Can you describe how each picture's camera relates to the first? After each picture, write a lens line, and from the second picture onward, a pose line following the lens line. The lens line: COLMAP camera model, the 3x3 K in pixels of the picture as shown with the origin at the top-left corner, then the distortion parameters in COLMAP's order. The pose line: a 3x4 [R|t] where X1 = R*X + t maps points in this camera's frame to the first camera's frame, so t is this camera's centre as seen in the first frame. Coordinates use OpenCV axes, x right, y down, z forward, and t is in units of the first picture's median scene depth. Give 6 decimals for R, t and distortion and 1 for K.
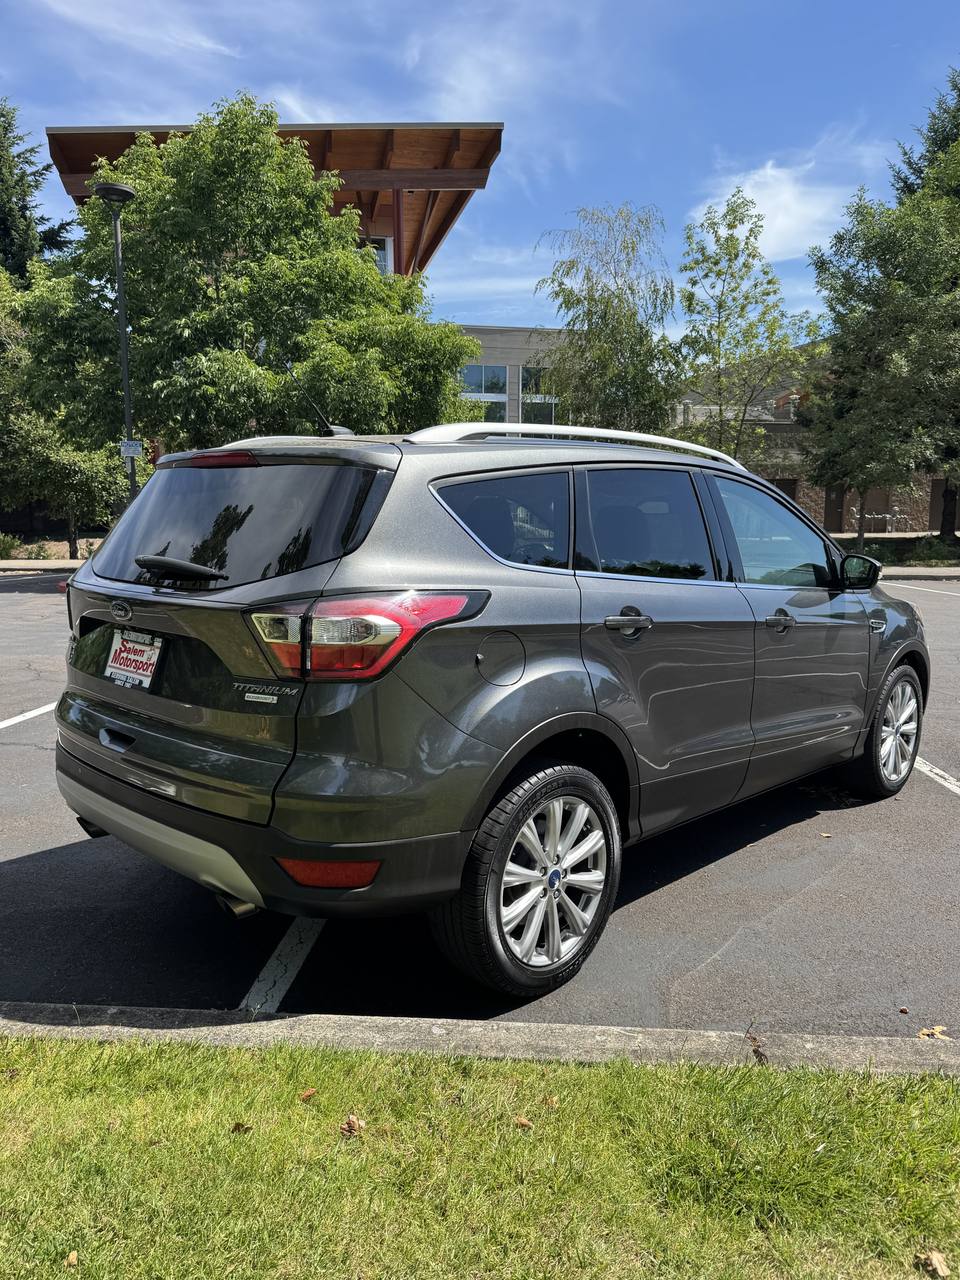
lens RADIAL K [[953.3, 0, 480.0], [0, 953.3, 640.0], [0, 0, 1]] dist [-0.000969, -0.000968]
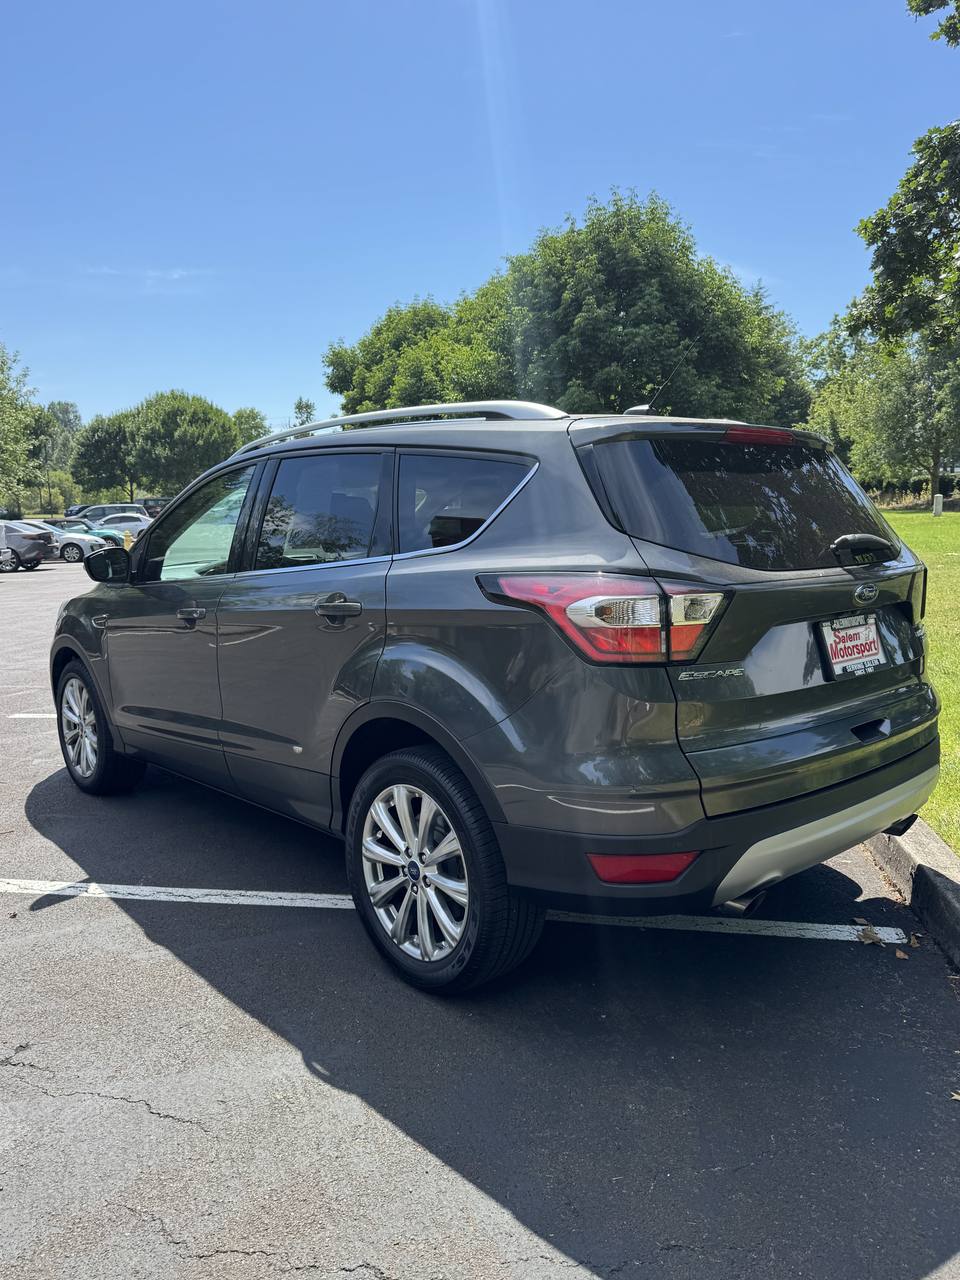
lens RADIAL K [[953.3, 0, 480.0], [0, 953.3, 640.0], [0, 0, 1]] dist [-0.000969, -0.000968]
pose [[0.065834, -0.135311, 0.988614, -1.322629], [0.146238, 0.981373, 0.124582, -0.157644], [-0.987056, 0.136372, 0.084396, 1.280573]]
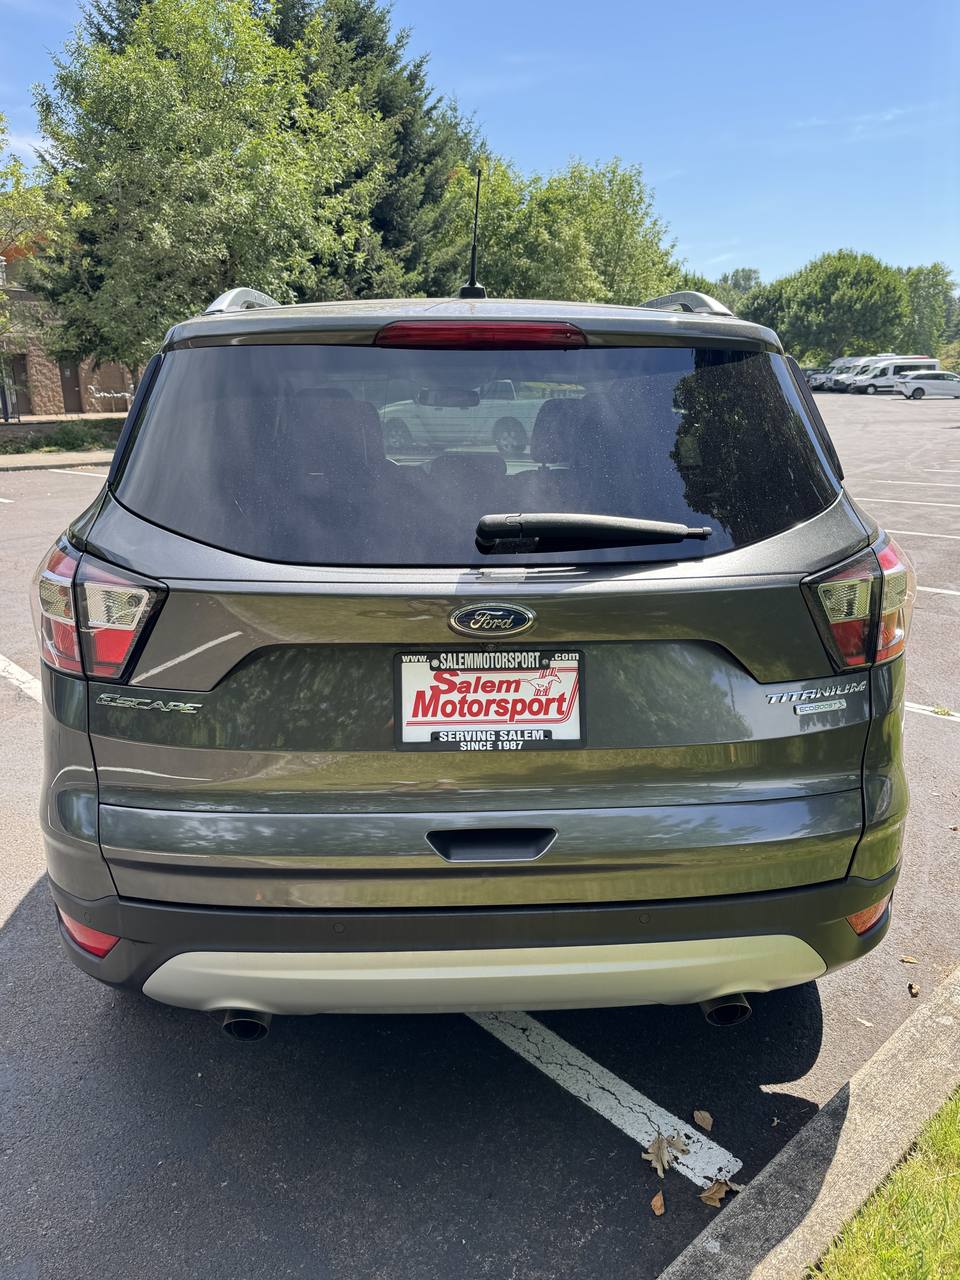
lens RADIAL K [[953.3, 0, 480.0], [0, 953.3, 640.0], [0, 0, 1]] dist [-0.000969, -0.000968]
pose [[0.677289, -0.193234, 0.709888, -0.758165], [0.103451, 0.980319, 0.168146, -0.109683], [-0.728408, -0.040445, 0.683949, 0.616180]]
